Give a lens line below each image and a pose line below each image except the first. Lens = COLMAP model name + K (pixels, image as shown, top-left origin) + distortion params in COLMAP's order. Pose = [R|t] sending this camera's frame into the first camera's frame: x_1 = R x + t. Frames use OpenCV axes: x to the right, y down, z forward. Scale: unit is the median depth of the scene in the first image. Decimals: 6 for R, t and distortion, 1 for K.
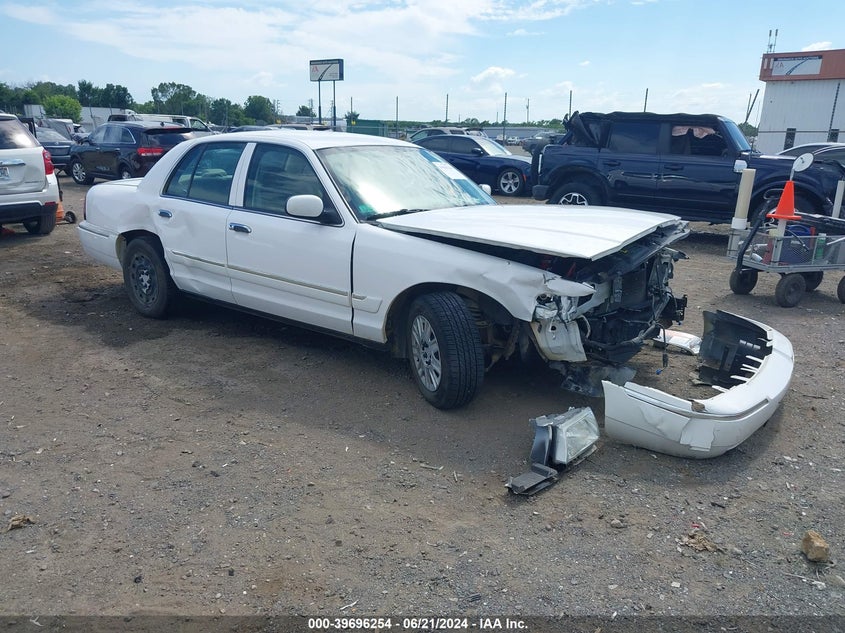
lens RADIAL K [[661.2, 0, 422.5], [0, 661.2, 316.5], [0, 0, 1]] dist [0.024703, 0.001824]
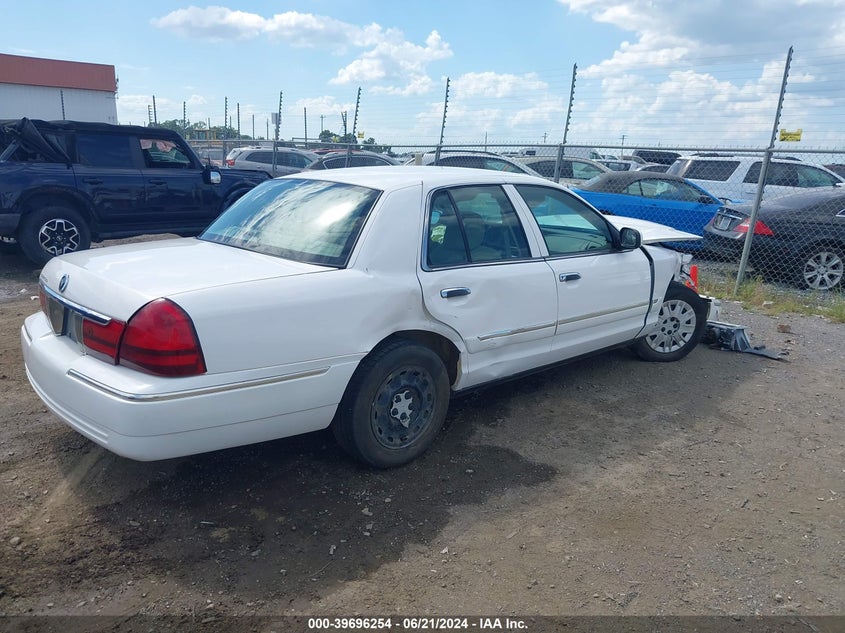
lens RADIAL K [[661.2, 0, 422.5], [0, 661.2, 316.5], [0, 0, 1]] dist [0.024703, 0.001824]
pose [[0.180085, -0.251594, 0.950931, -1.027609], [0.244712, 0.947801, 0.204422, -0.273233], [-0.952725, 0.195891, 0.232253, 0.852843]]
